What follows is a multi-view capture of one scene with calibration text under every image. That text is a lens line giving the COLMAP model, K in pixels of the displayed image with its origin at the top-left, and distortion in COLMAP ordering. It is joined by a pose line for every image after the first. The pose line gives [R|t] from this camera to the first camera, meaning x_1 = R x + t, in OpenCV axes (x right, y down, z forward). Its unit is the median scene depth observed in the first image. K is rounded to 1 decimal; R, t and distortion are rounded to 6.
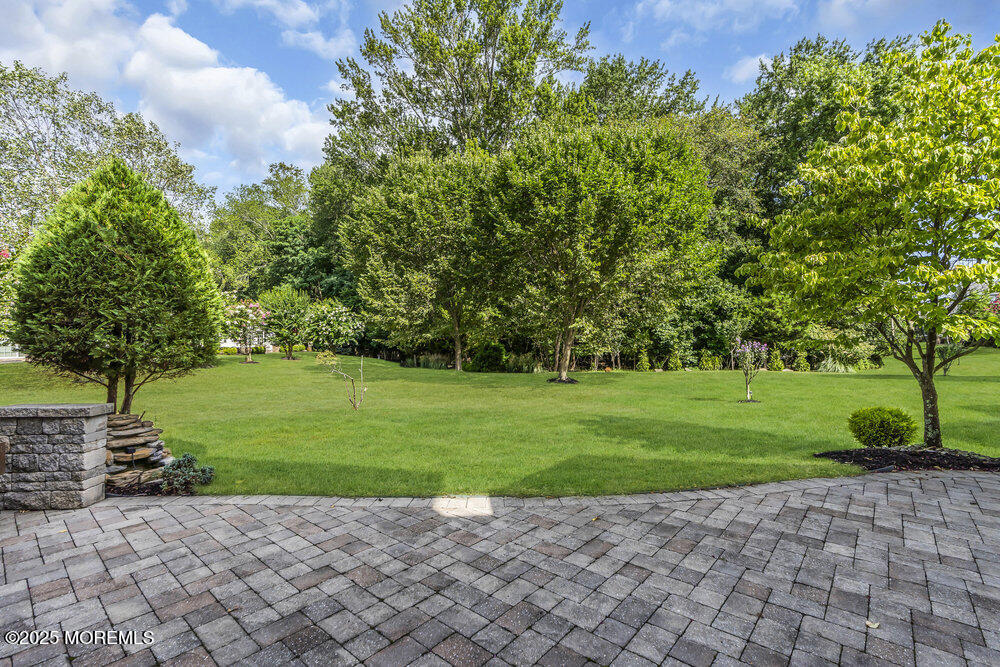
lens RADIAL K [[452.3, 0, 499.2], [0, 452.3, 337.3], [0, 0, 1]] dist [-0.001974, 0.000280]
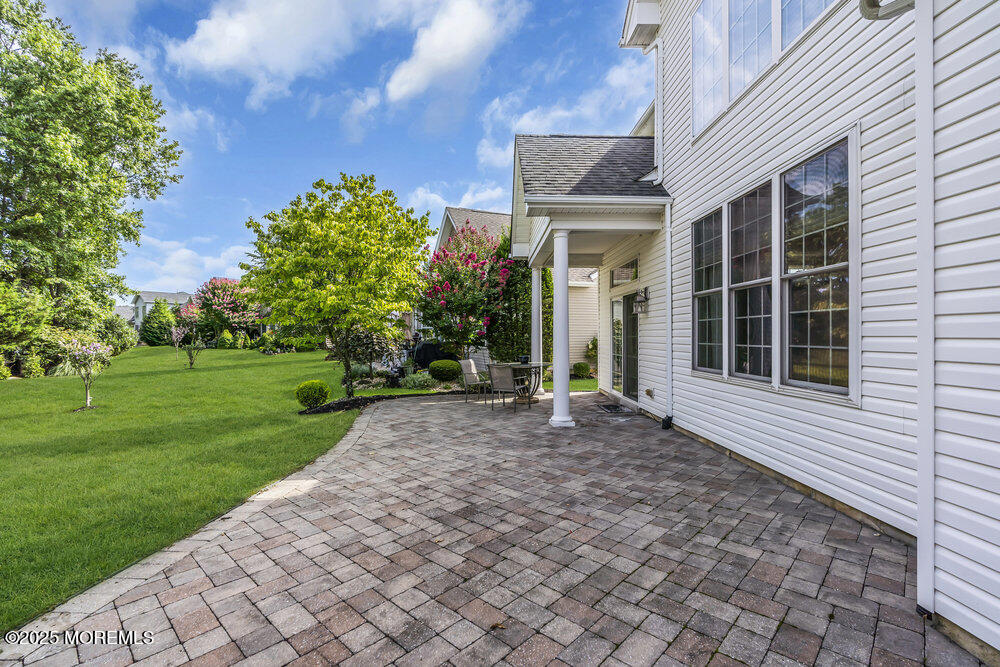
lens RADIAL K [[456.2, 0, 504.4], [0, 456.2, 335.6], [0, 0, 1]] dist [-0.003200, 0.000572]
pose [[0.034045, 0.004171, 0.999412, -1.314583], [0.003975, 0.999983, -0.004309, 0.009758], [-0.999412, 0.004119, 0.034028, 0.490531]]
